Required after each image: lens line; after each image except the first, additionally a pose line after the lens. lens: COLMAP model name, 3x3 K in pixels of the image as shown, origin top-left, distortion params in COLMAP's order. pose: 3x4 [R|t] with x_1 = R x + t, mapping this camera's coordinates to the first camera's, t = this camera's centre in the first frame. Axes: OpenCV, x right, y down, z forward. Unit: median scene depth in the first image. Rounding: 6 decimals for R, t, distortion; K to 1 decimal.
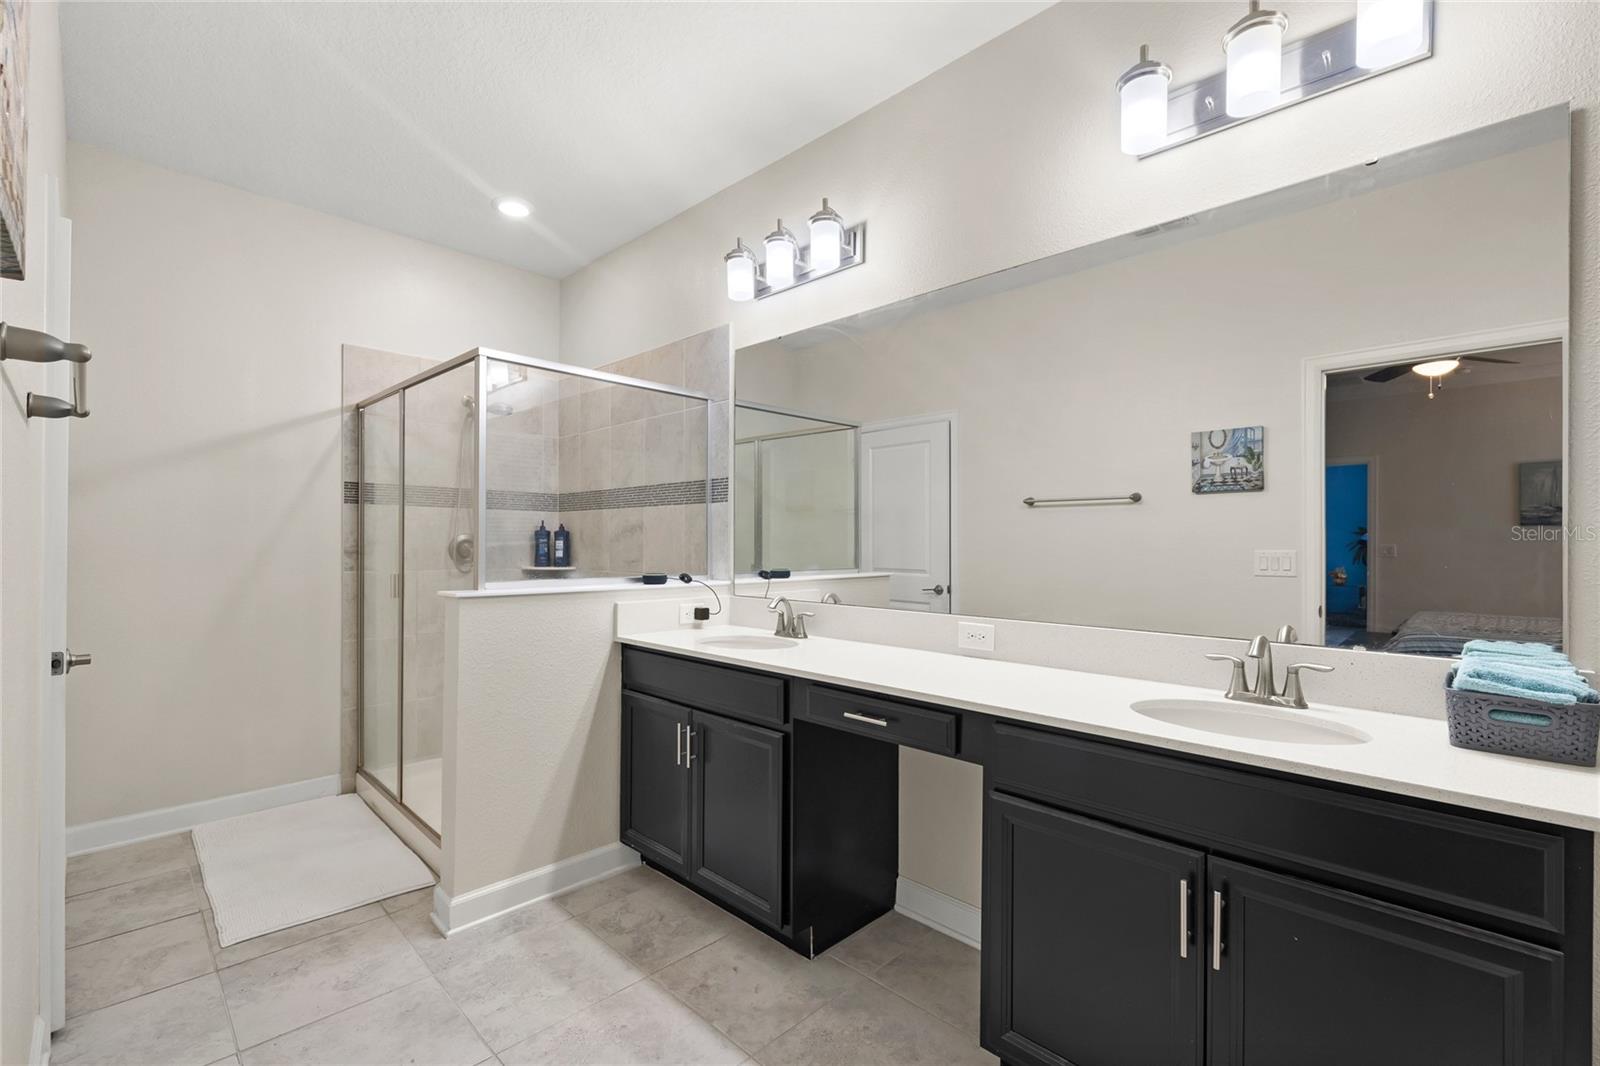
lens RADIAL K [[692.3, 0, 793.6], [0, 692.3, 540.9], [0, 0, 1]] dist [0.010252, -0.000076]
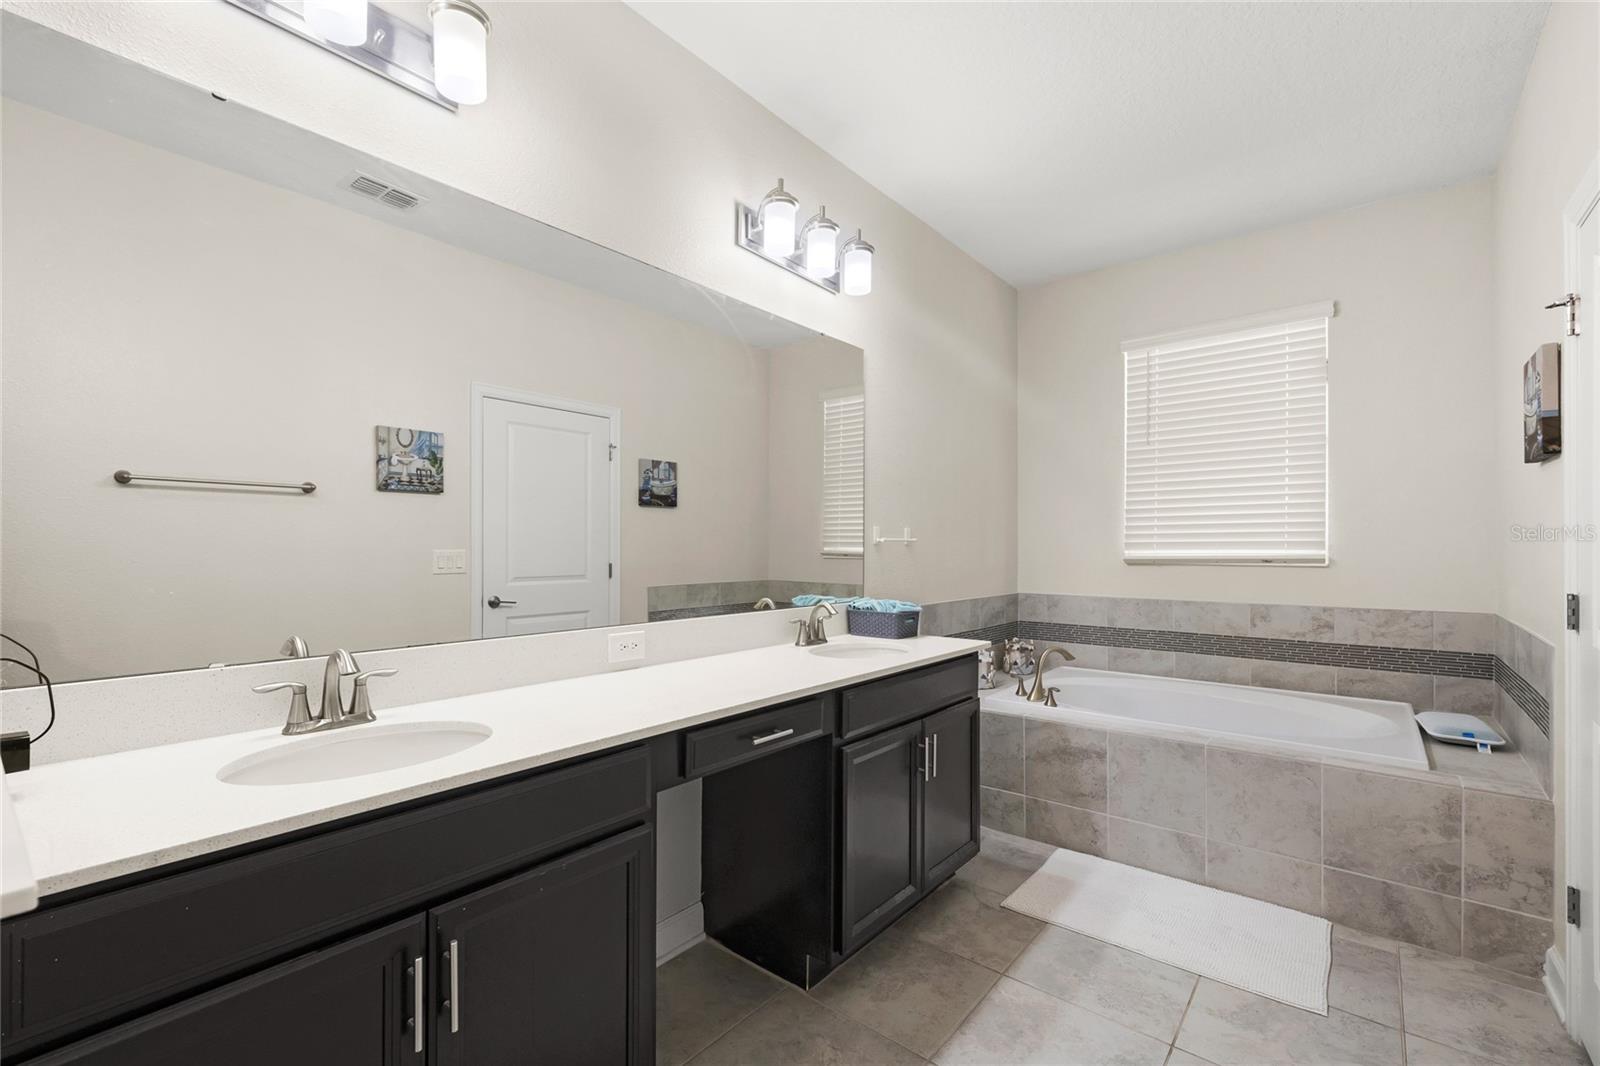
lens RADIAL K [[692.3, 0, 792.3], [0, 692.3, 537.6], [0, 0, 1]] dist [0.010252, -0.000076]
pose [[-0.079226, 0.007272, 0.996830, -0.416669], [-0.005856, 0.999953, -0.007760, -0.000412], [-0.996839, -0.006452, -0.079180, 0.533639]]
